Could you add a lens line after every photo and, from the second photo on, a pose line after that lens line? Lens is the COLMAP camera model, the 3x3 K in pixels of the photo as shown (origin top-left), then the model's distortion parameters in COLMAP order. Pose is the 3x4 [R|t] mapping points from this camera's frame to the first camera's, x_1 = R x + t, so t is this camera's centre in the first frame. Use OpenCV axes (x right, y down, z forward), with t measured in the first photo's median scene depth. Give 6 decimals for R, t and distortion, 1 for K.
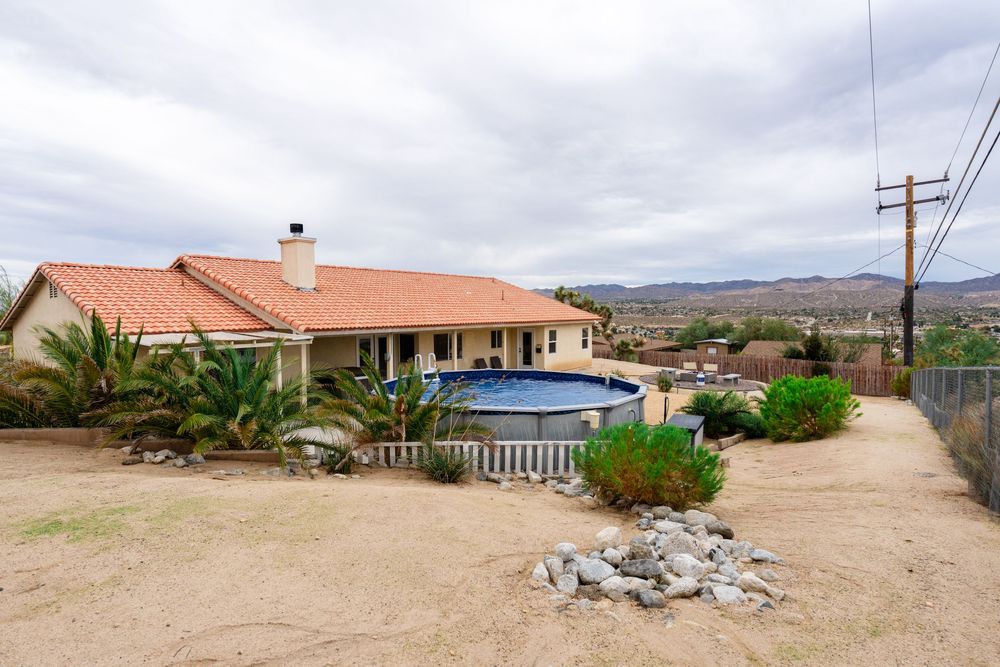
lens RADIAL K [[522.3, 0, 497.8], [0, 522.3, 329.1], [0, 0, 1]] dist [0.000828, 0.000201]
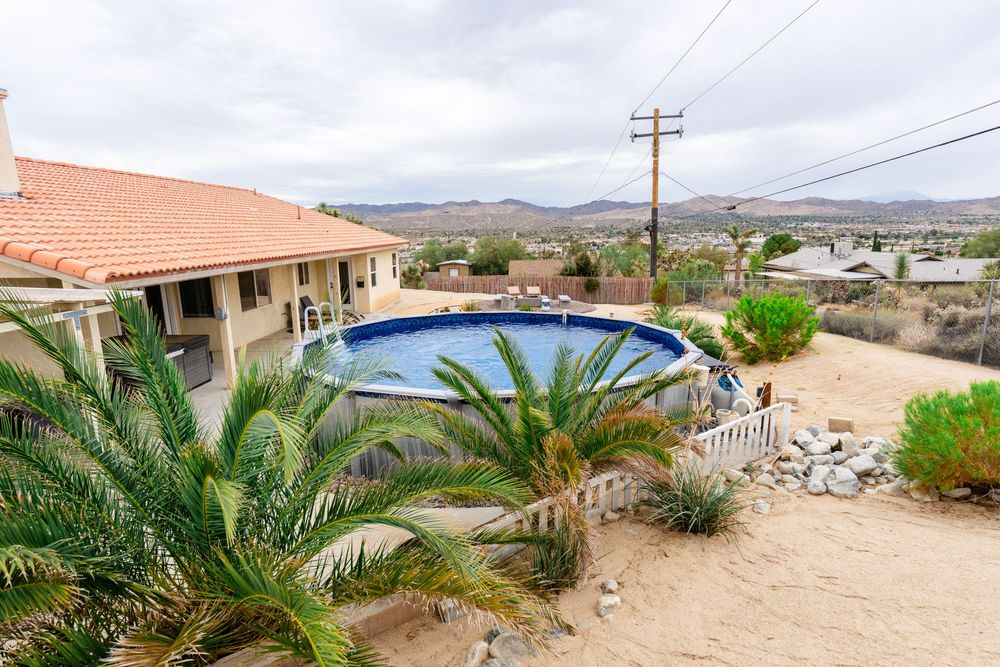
lens RADIAL K [[522.3, 0, 499.3], [0, 522.3, 334.5], [0, 0, 1]] dist [0.000828, 0.000201]
pose [[0.821721, -0.119453, 0.557230, -0.180759], [0.030995, 0.985706, 0.165598, -0.008157], [-0.569046, -0.118805, 0.813678, 0.208123]]
